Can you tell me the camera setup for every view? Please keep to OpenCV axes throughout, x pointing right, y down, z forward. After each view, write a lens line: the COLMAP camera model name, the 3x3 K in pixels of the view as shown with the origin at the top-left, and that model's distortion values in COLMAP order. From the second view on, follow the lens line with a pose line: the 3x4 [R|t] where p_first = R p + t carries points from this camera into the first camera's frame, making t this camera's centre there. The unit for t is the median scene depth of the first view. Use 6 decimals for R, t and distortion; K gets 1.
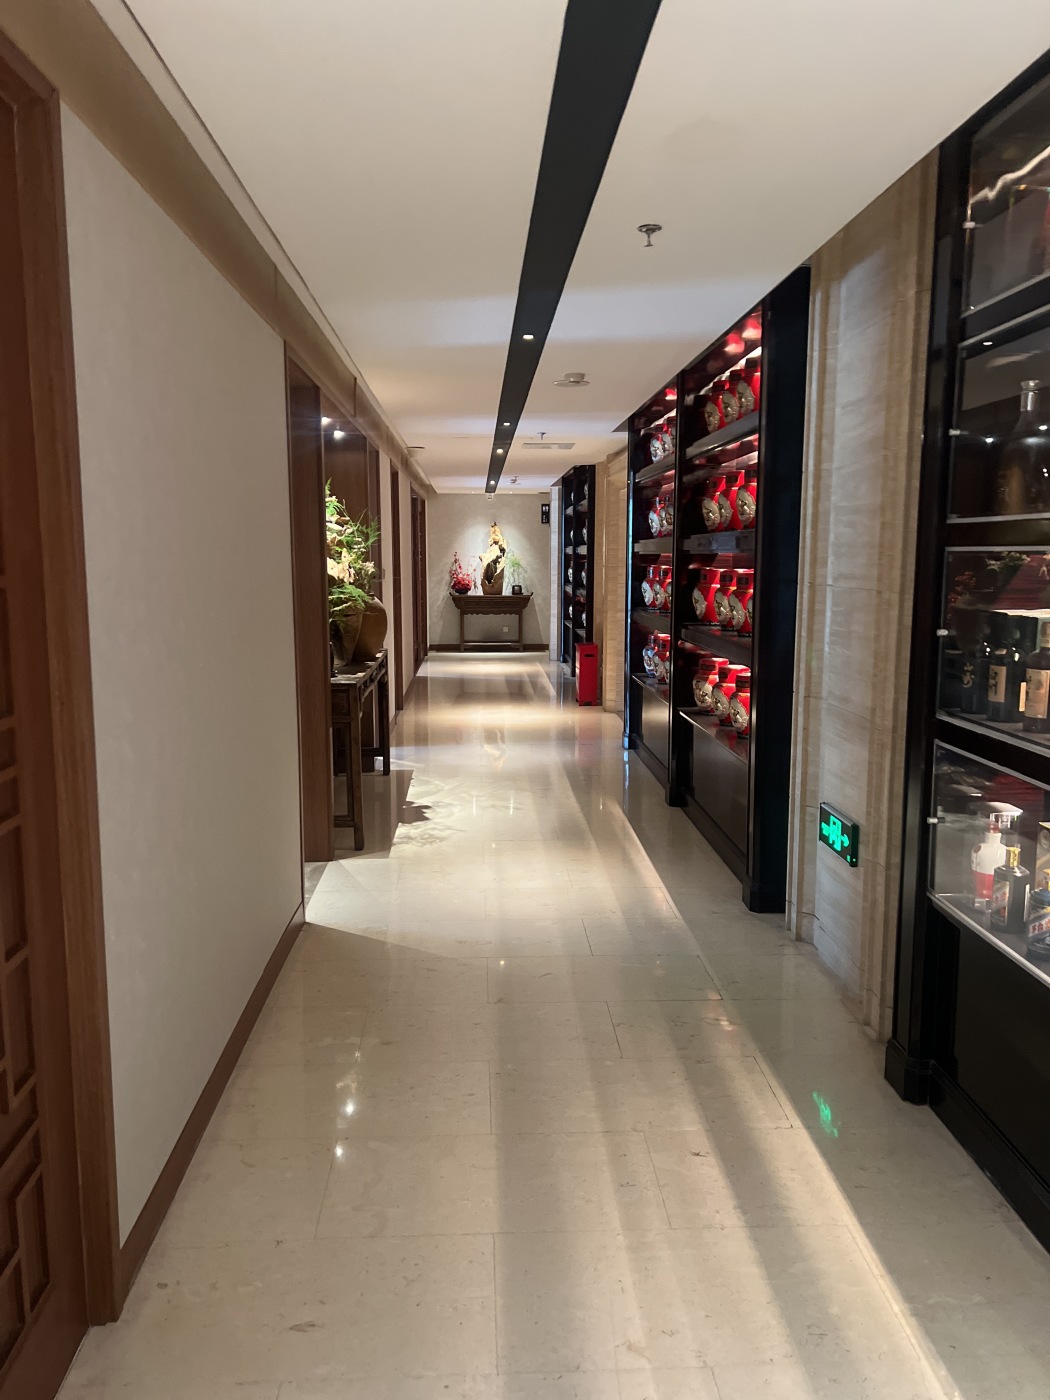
lens RADIAL K [[1047.3, 0, 523.2], [0, 1047.3, 707.9], [0, 0, 1]] dist [0.061041, -0.059622]
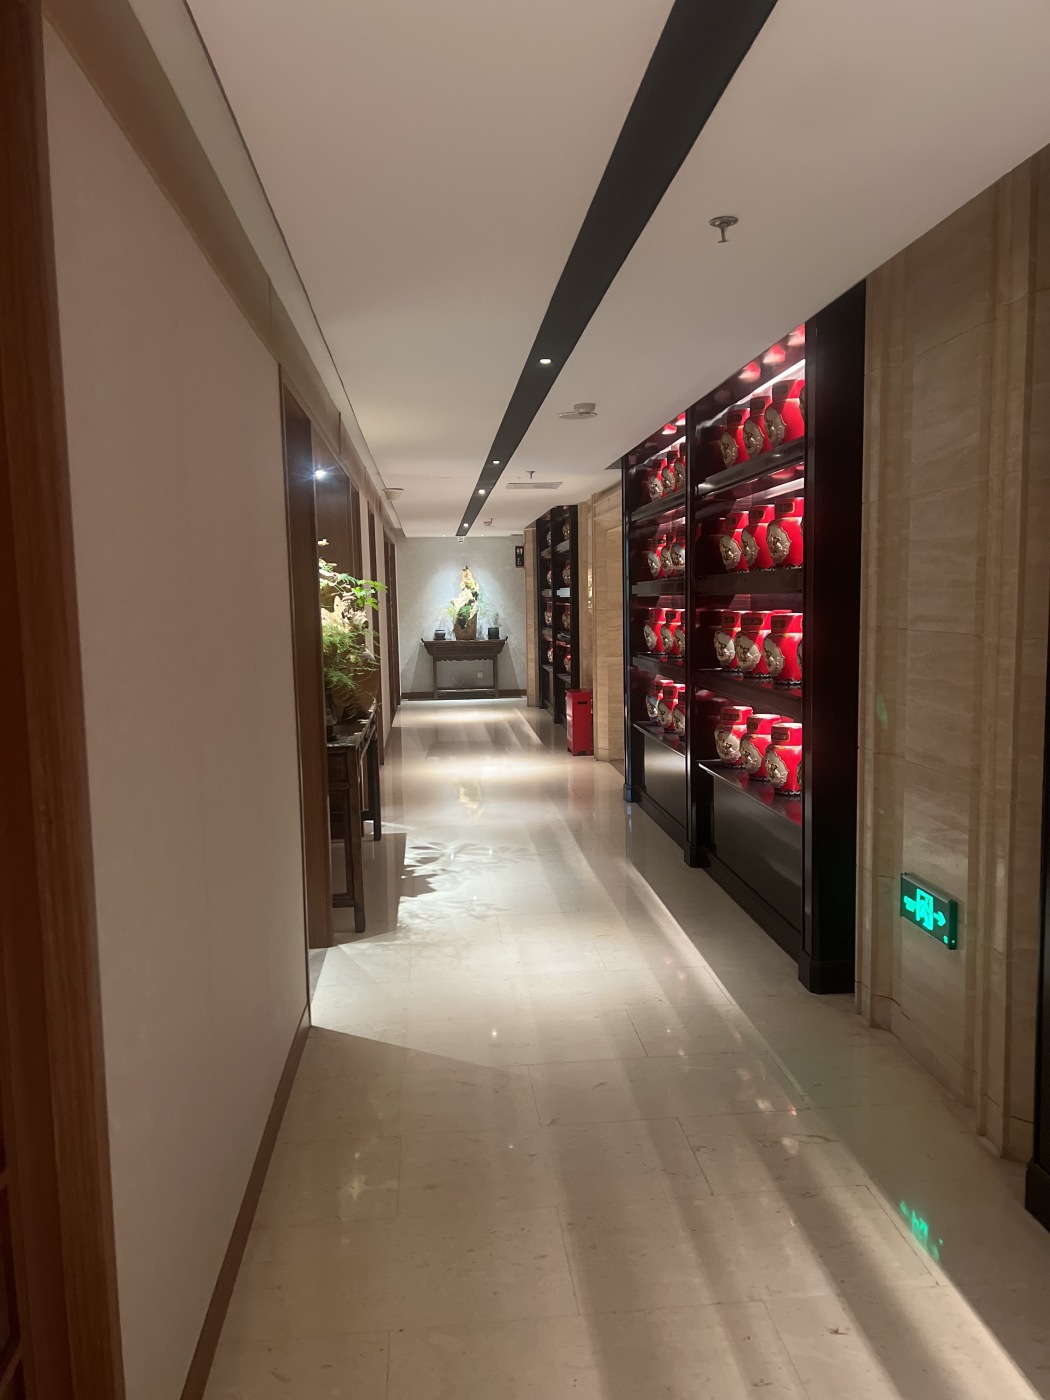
lens RADIAL K [[1041.8, 0, 526.3], [0, 1041.8, 715.0], [0, 0, 1]] dist [0.048660, -0.059357]
pose [[0.998613, -0.024292, 0.046706, -0.050920], [0.025795, 0.999160, -0.031844, -0.016679], [-0.045893, 0.033004, 0.998401, 0.094752]]
